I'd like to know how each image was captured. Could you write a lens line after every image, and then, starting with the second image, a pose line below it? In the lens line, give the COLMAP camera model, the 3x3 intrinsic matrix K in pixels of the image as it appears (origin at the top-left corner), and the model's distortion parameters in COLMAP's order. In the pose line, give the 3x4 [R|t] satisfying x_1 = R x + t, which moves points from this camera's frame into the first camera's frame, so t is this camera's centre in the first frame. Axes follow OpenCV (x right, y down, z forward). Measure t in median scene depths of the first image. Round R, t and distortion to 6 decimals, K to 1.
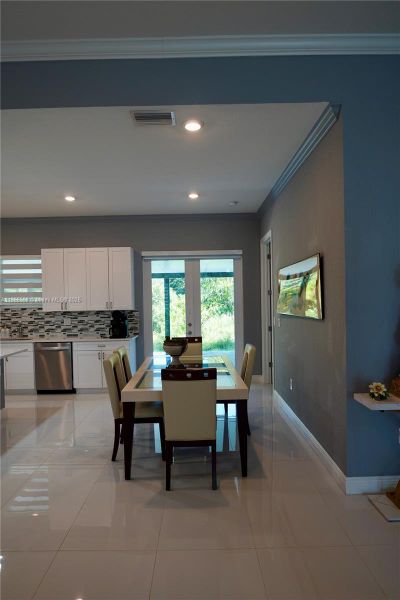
lens RADIAL K [[370.6, 0, 198.9], [0, 370.6, 301.9], [0, 0, 1]] dist [-0.020642, -0.000785]
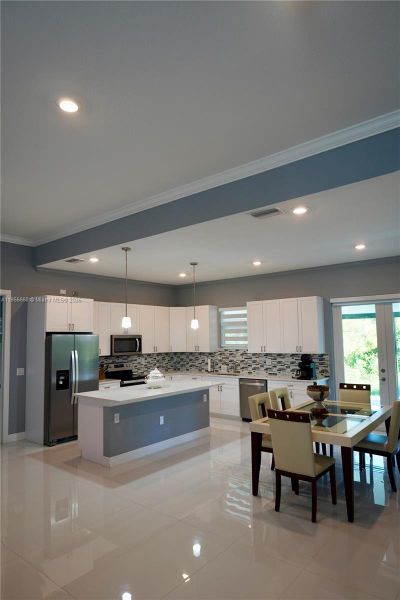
lens RADIAL K [[375.0, 0, 200.0], [0, 375.0, 300.0], [0, 0, 1]] dist [-0.021745, -0.001977]
pose [[0.775794, -0.055992, -0.628496, 0.235367], [-0.005303, 0.995441, -0.095229, -0.028169], [0.630963, 0.077211, 0.771961, -0.071051]]
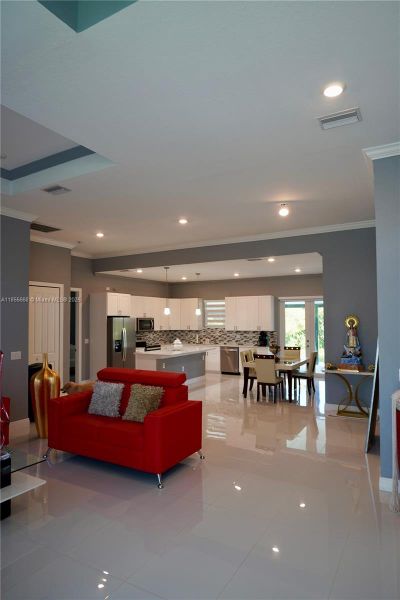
lens RADIAL K [[375.0, 0, 200.0], [0, 375.0, 300.0], [0, 0, 1]] dist [-0.021745, -0.001977]
pose [[0.867613, -0.010172, -0.497135, 0.399058], [-0.016211, 0.998681, -0.048725, -0.032227], [0.496975, 0.050334, 0.866304, -0.695586]]
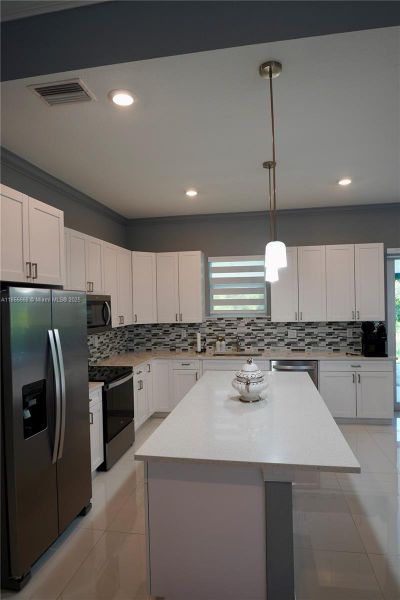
lens RADIAL K [[370.6, 0, 198.9], [0, 370.6, 301.9], [0, 0, 1]] dist [-0.020642, -0.000785]
pose [[0.983081, -0.000893, -0.183167, -0.414718], [-0.000290, 0.999979, -0.006435, -0.014027], [0.183169, 0.006379, 0.983061, 0.133551]]
